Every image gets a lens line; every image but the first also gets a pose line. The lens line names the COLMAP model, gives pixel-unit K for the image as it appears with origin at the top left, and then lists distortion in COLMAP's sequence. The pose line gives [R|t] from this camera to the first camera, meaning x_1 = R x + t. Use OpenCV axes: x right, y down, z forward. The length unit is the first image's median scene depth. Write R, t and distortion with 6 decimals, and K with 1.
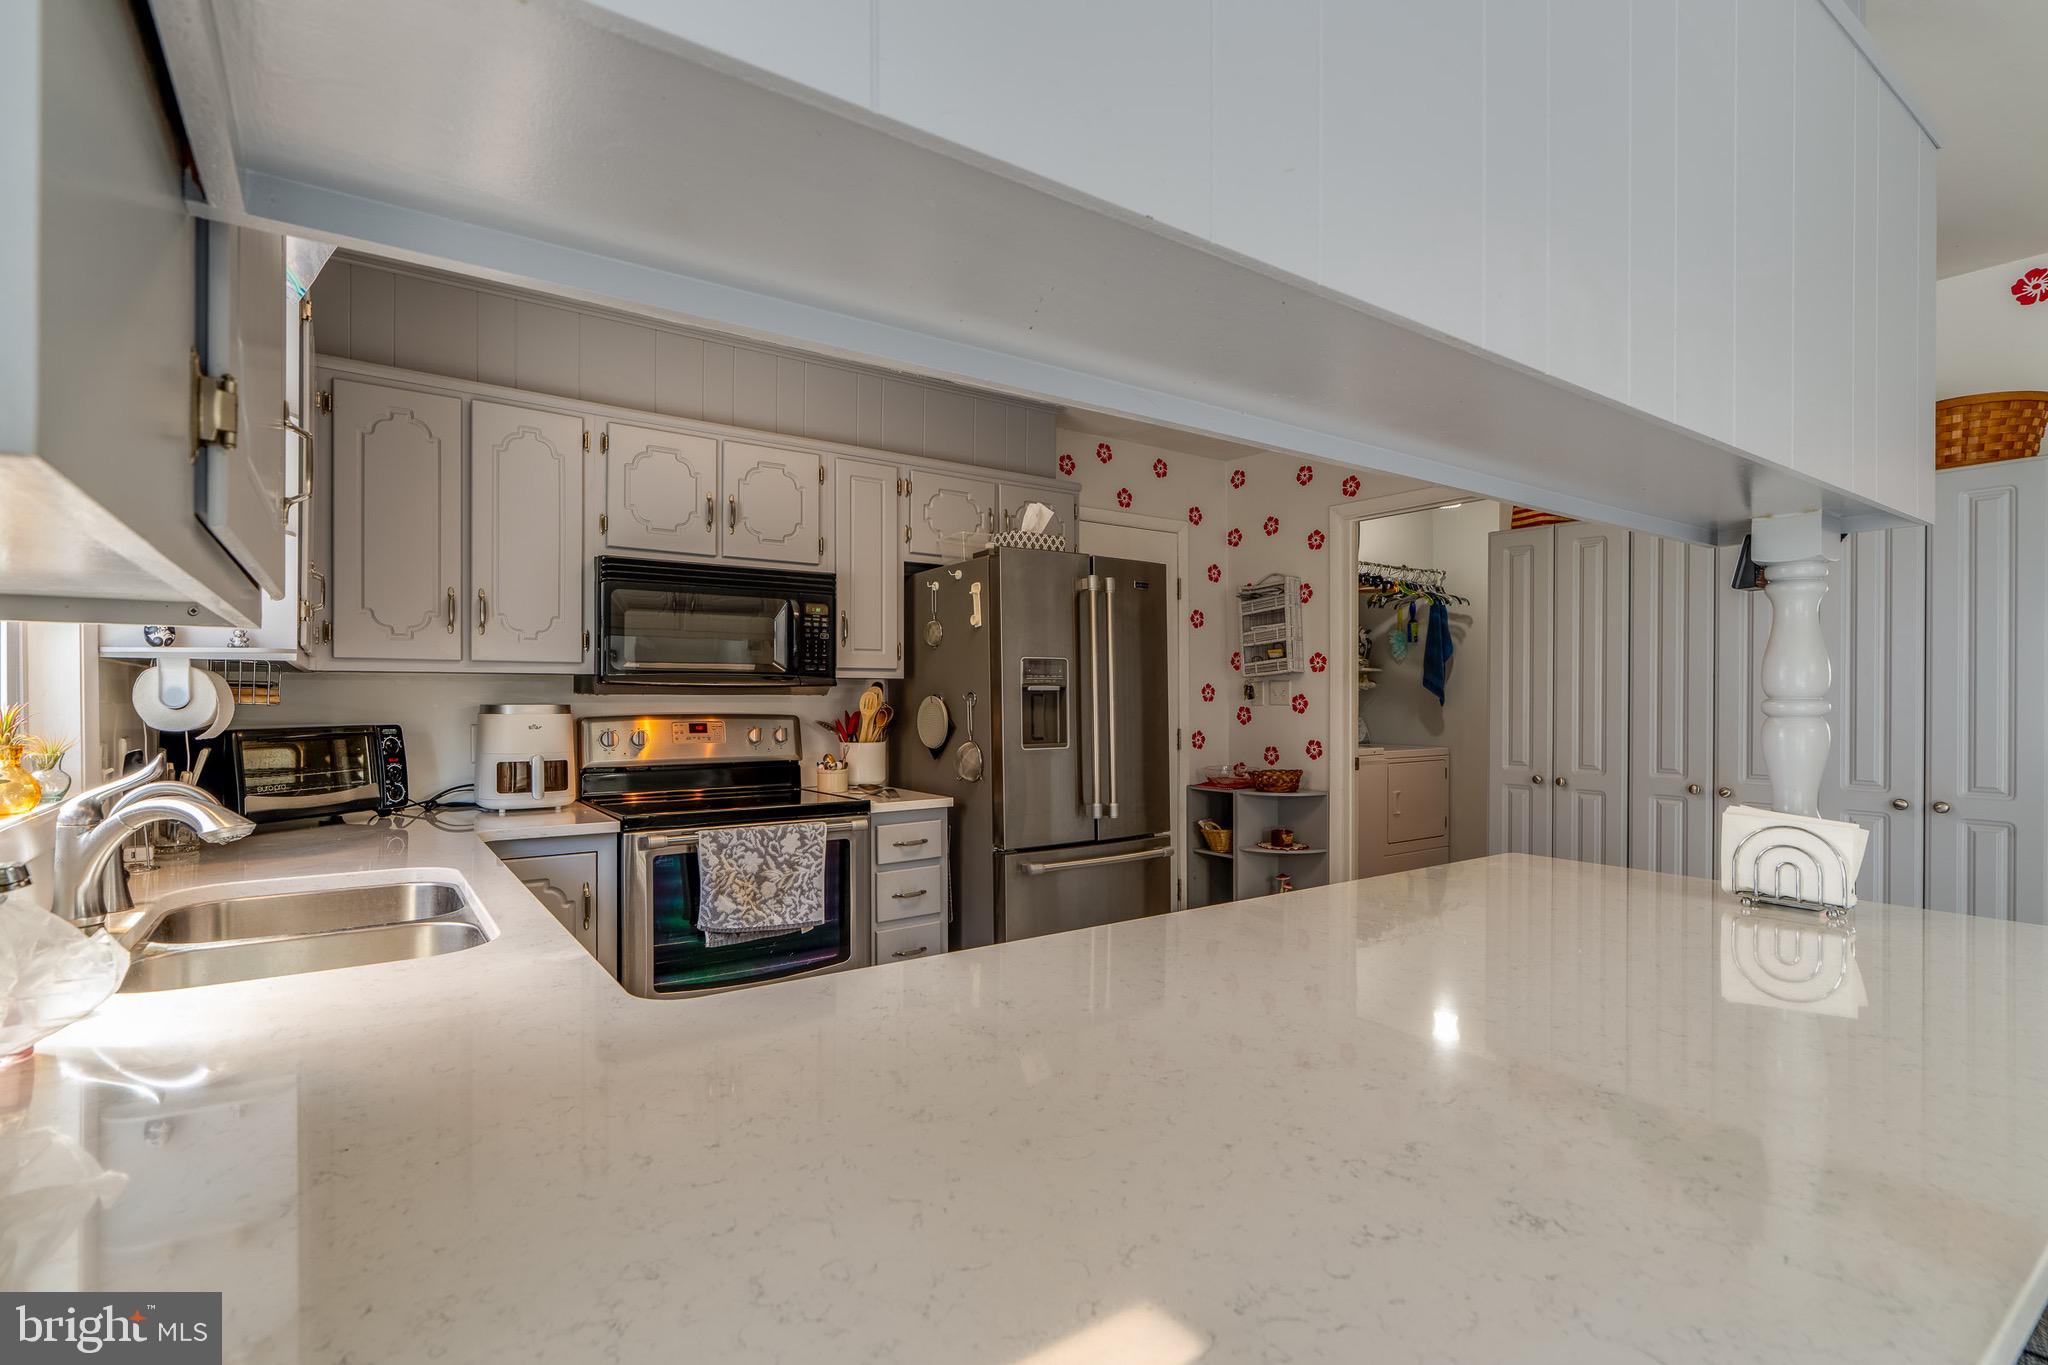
lens RADIAL K [[955.9, 0, 1000.2], [0, 955.9, 687.3], [0, 0, 1]] dist [-0.006949, -0.000256]
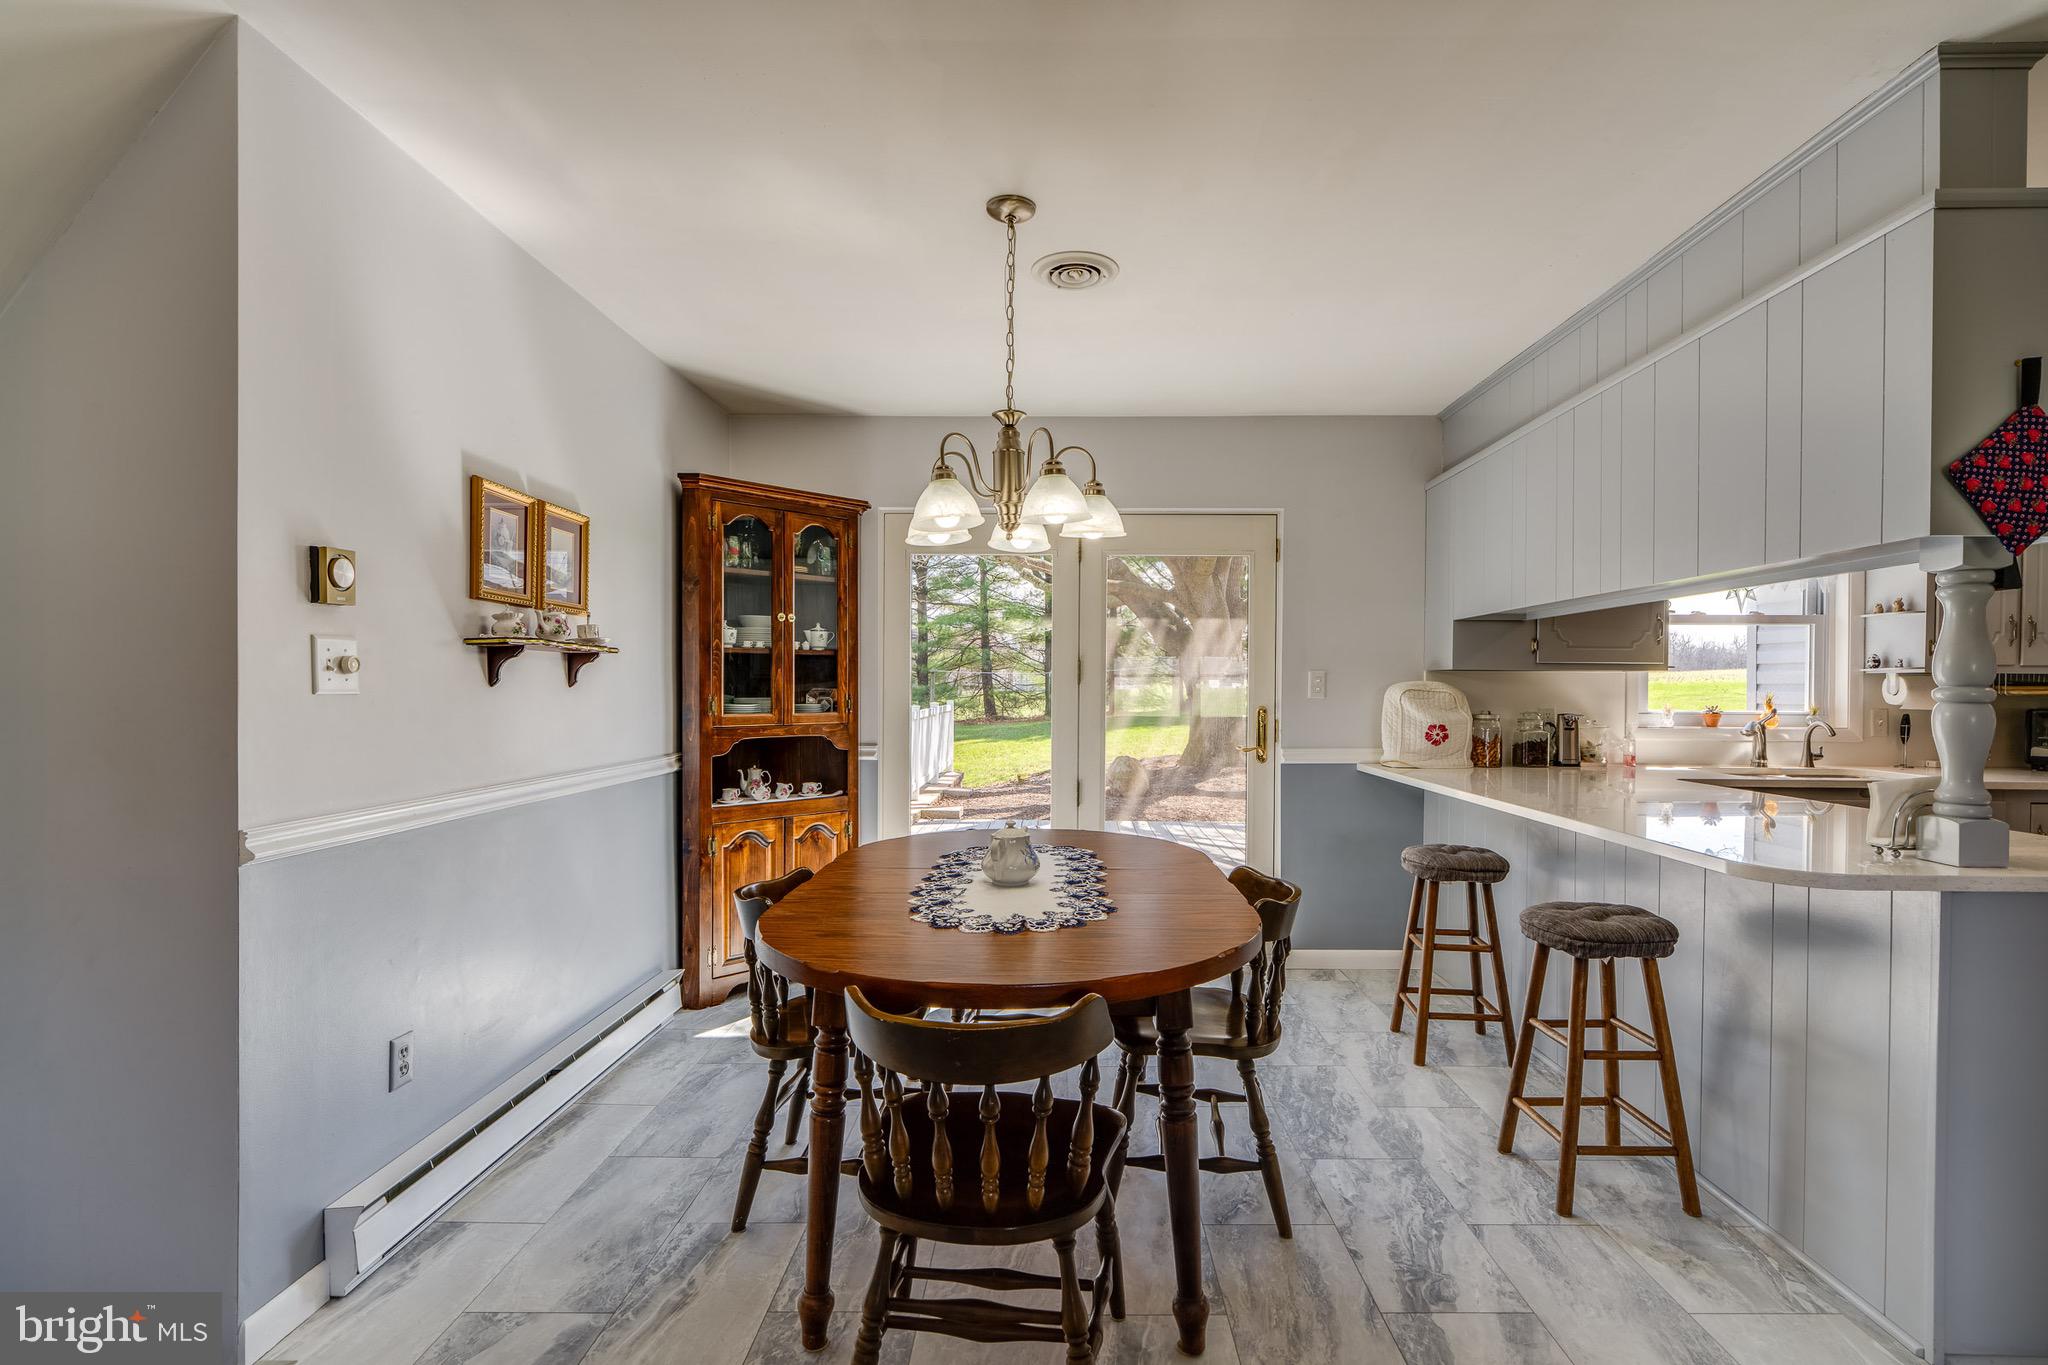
lens RADIAL K [[941.9, 0, 1046.8], [0, 941.9, 714.6], [0, 0, 1]] dist [-0.001937, 0.000058]
pose [[-0.581428, 0.017939, -0.813400, 1.263780], [-0.001065, 0.999739, 0.022809, 0.011575], [0.813597, 0.014128, -0.581257, 0.393926]]
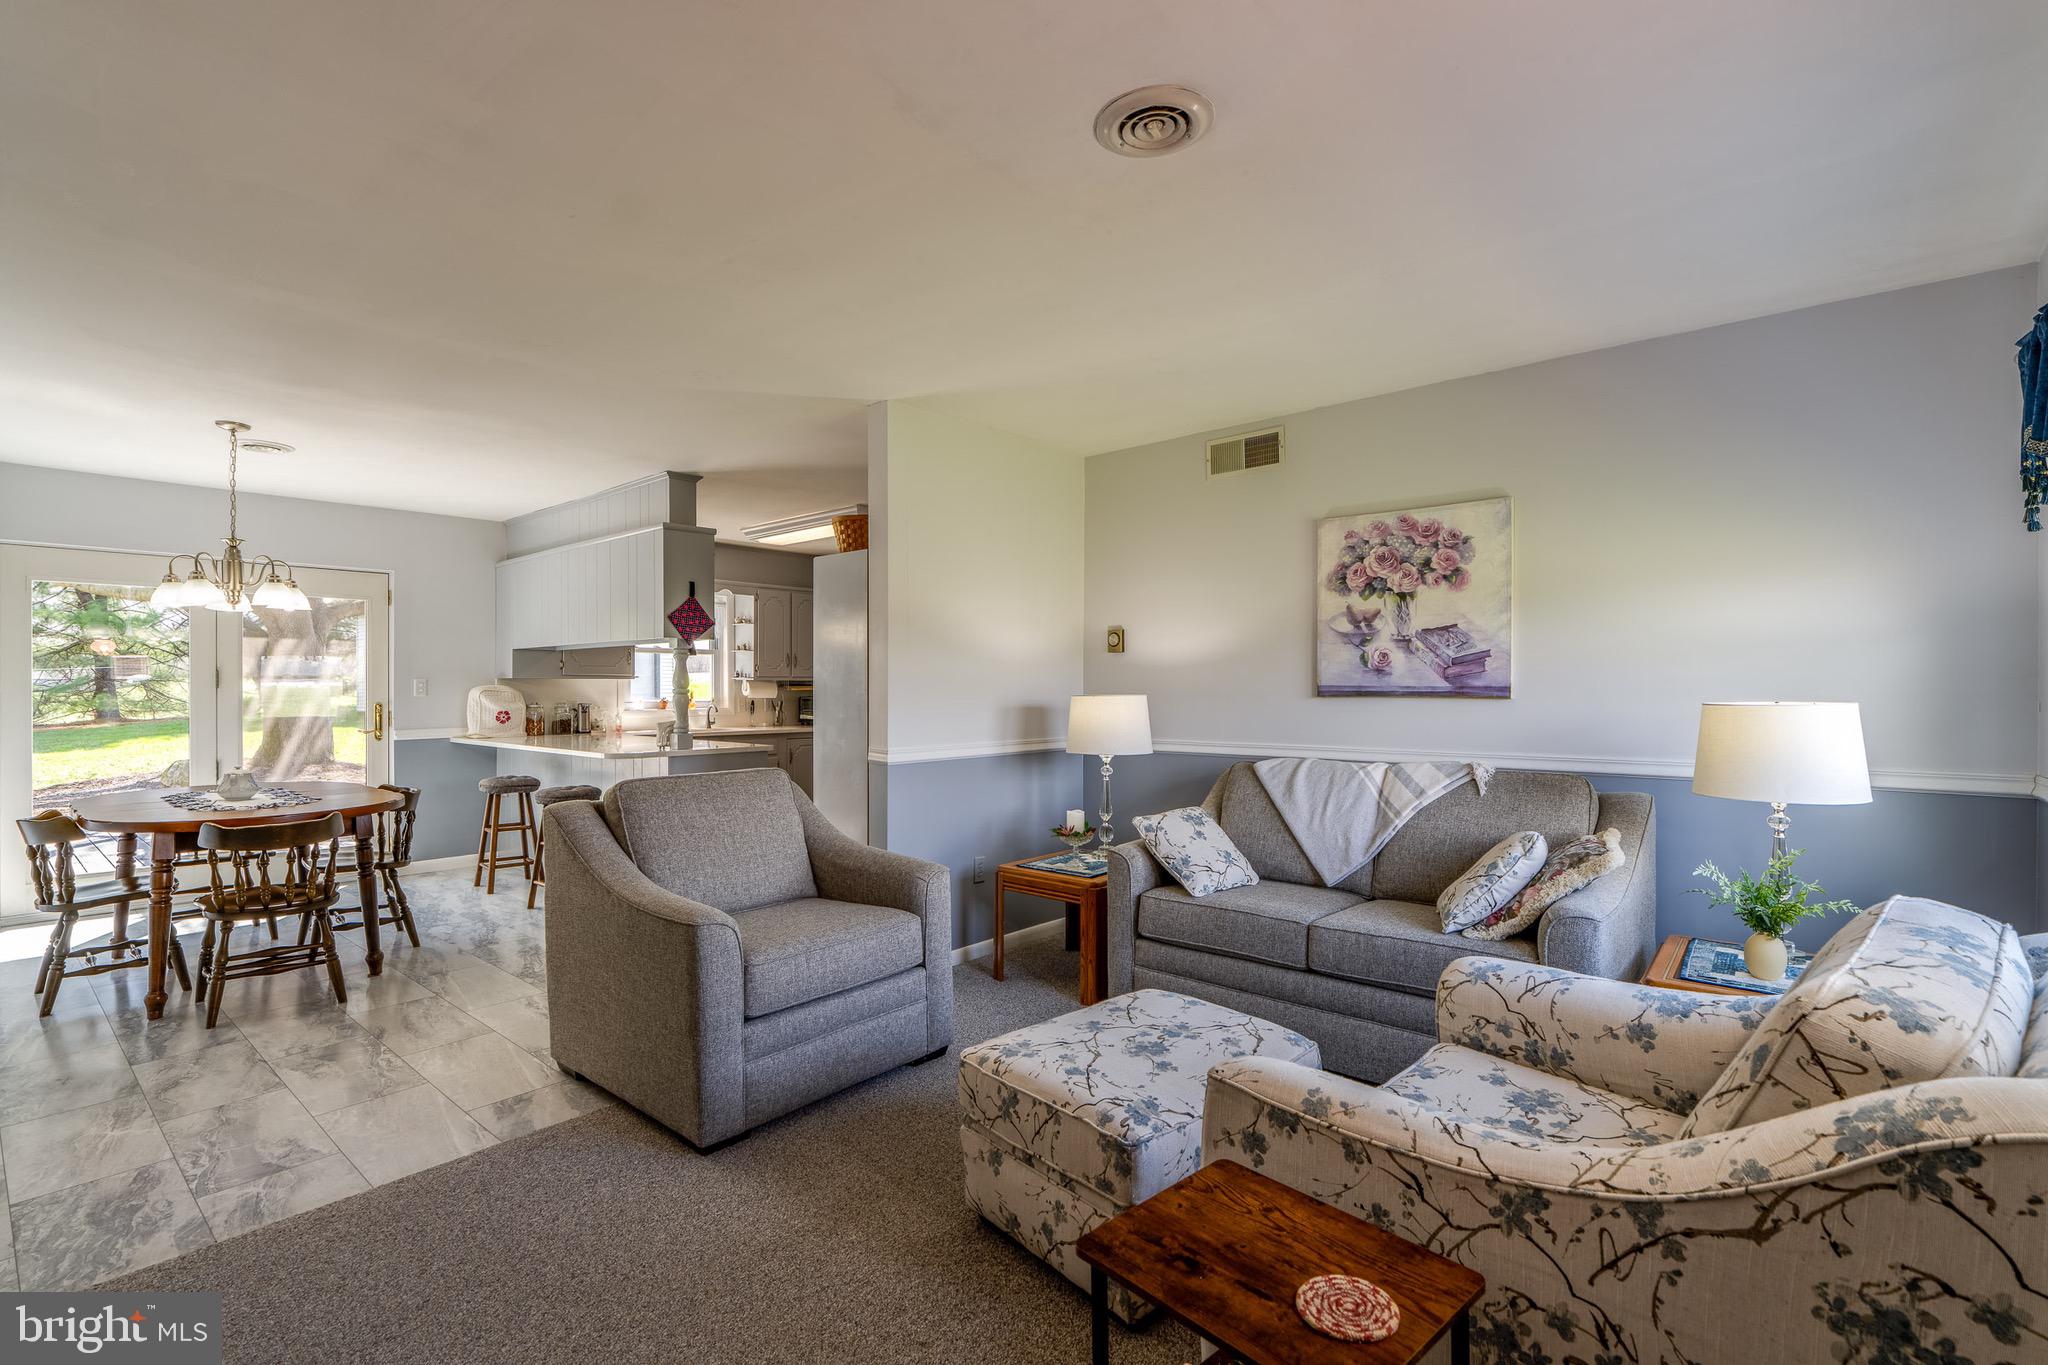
lens RADIAL K [[935.3, 0, 1019.6], [0, 935.3, 680.8], [0, 0, 1]] dist [-0.003045, 0.000151]
pose [[0.243354, -0.009523, -0.969891, 2.263646], [0.009106, 0.999930, -0.007533, 0.011525], [0.969895, -0.006998, 0.243424, 0.704893]]
